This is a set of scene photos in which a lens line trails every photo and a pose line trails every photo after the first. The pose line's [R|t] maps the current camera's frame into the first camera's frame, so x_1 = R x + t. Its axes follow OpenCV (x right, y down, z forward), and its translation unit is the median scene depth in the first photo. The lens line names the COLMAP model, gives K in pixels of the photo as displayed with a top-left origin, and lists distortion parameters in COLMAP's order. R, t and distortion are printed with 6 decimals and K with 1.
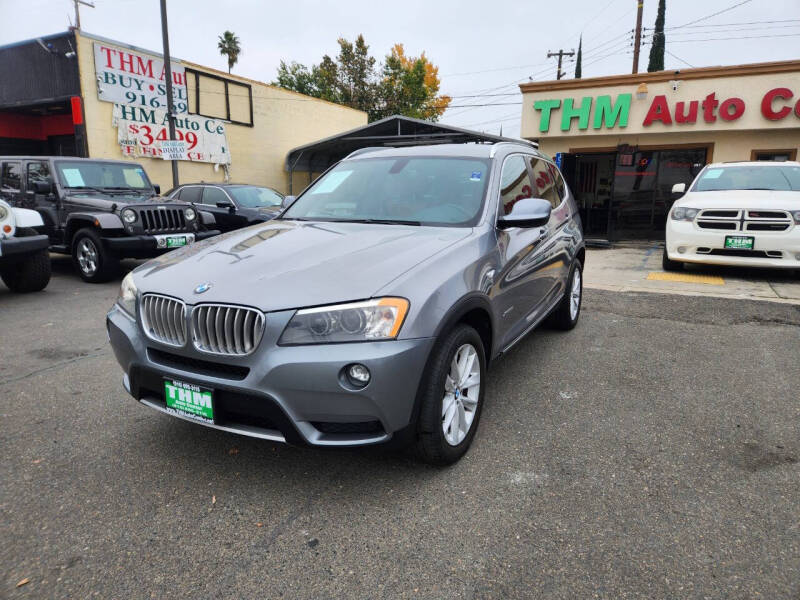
lens RADIAL K [[529.0, 0, 402.9], [0, 529.0, 294.7], [0, 0, 1]] dist [0.078321, -0.059673]
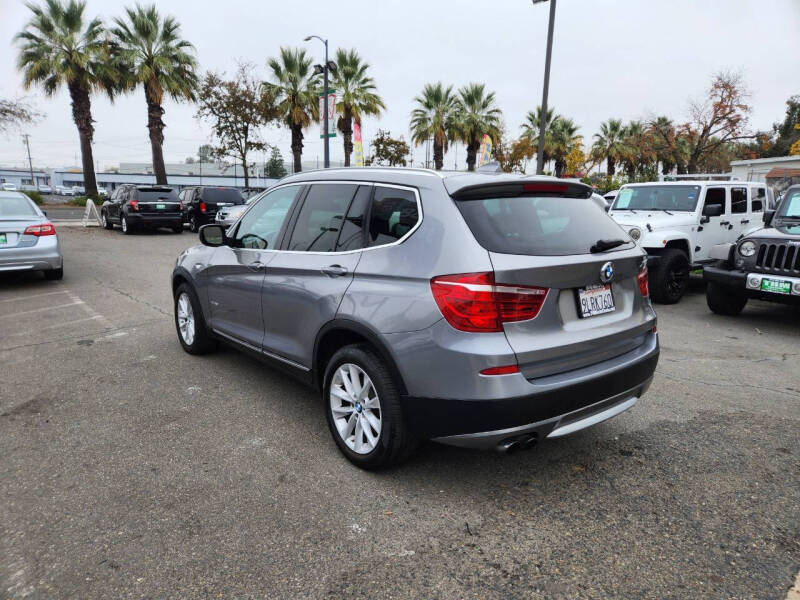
lens RADIAL K [[529.0, 0, 398.8], [0, 529.0, 298.5], [0, 0, 1]] dist [0.078321, -0.059673]
pose [[-0.386875, 0.158986, -0.908323, 0.309973], [-0.195262, 0.948564, 0.249196, -0.102227], [0.901222, 0.273768, -0.335932, 0.461133]]
